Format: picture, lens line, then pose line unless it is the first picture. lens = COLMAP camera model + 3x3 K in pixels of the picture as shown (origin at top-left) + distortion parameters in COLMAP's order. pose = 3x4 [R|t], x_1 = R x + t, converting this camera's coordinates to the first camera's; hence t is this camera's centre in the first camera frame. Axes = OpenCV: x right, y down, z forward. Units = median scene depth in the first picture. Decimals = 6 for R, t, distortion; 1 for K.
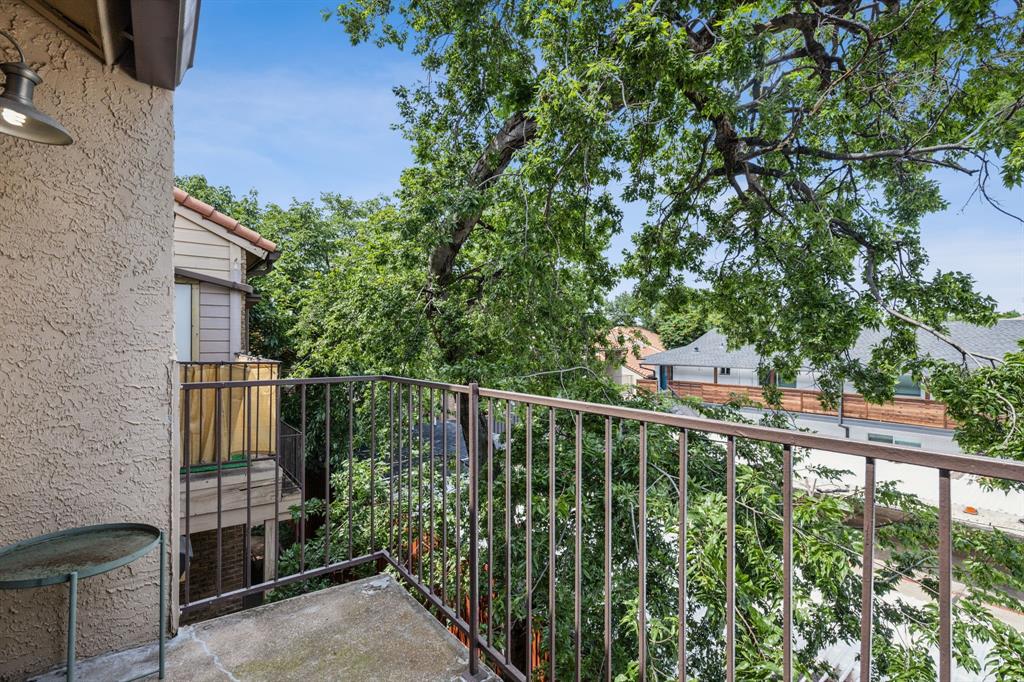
lens RADIAL K [[465.2, 0, 514.3], [0, 465.2, 339.7], [0, 0, 1]] dist [0.002356, 0.000021]
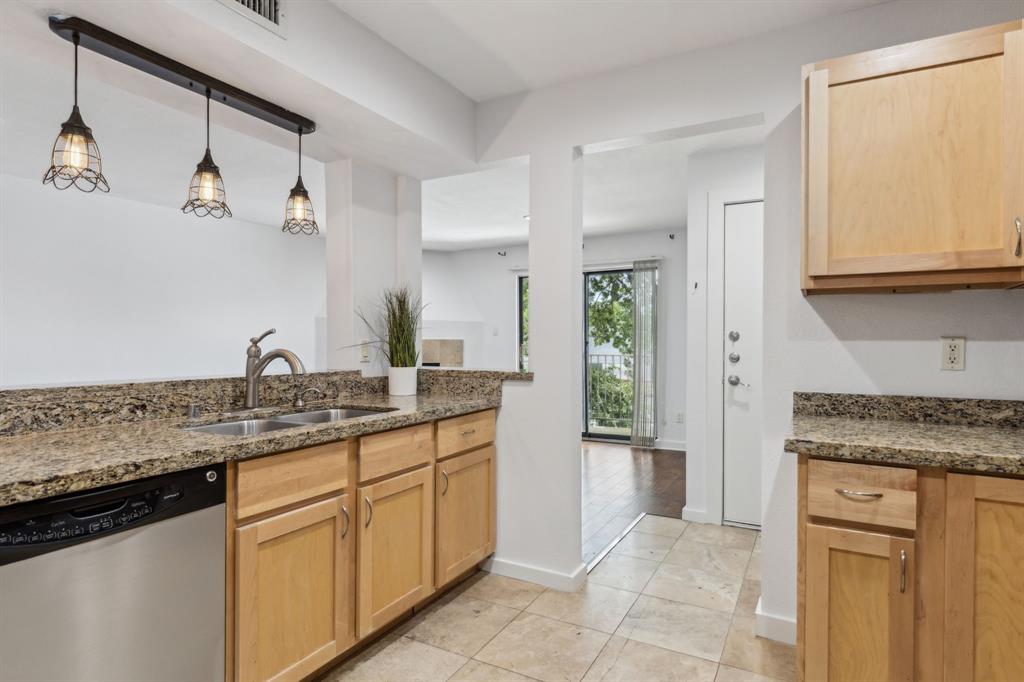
lens RADIAL K [[550.6, 0, 514.3], [0, 550.6, 337.8], [0, 0, 1]] dist [-0.005434, -0.001297]
pose [[0.916034, -0.001842, 0.401097, -0.871530], [0.003644, 0.999986, -0.003731, -0.002842], [-0.401085, 0.004879, 0.916028, -1.086528]]
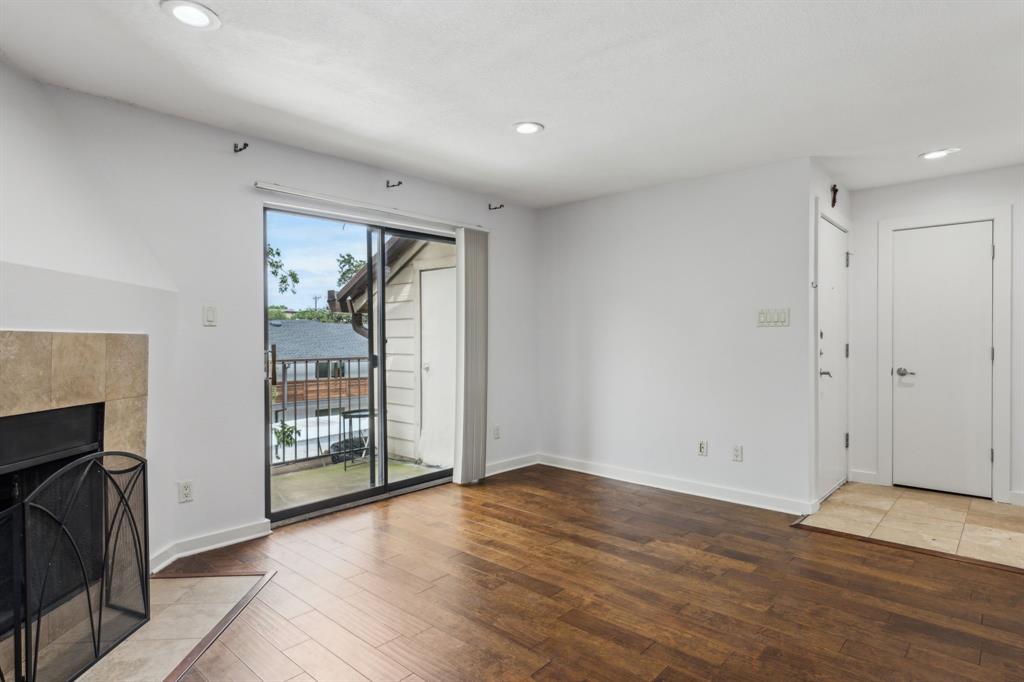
lens RADIAL K [[563.1, 0, 521.1], [0, 563.1, 340.0], [0, 0, 1]] dist [0.006776, 0.000528]
pose [[-0.184429, -0.007901, 0.982814, -1.044334], [-0.001456, 0.999969, 0.007766, -0.003446], [-0.982845, 0.000001, -0.184435, 0.002750]]
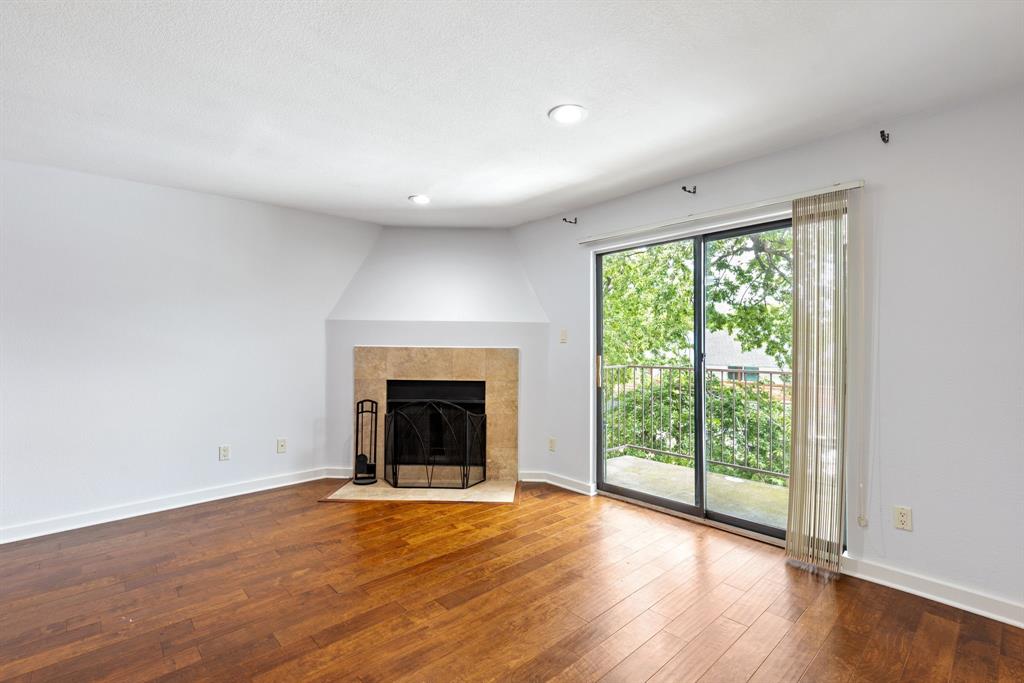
lens RADIAL K [[465.2, 0, 514.3], [0, 465.2, 343.4], [0, 0, 1]] dist [0.002356, 0.000021]
pose [[0.996780, -0.004571, 0.080057, -0.499351], [0.004319, 0.999985, 0.003328, -0.015879], [-0.080071, -0.002972, 0.996785, -0.579478]]
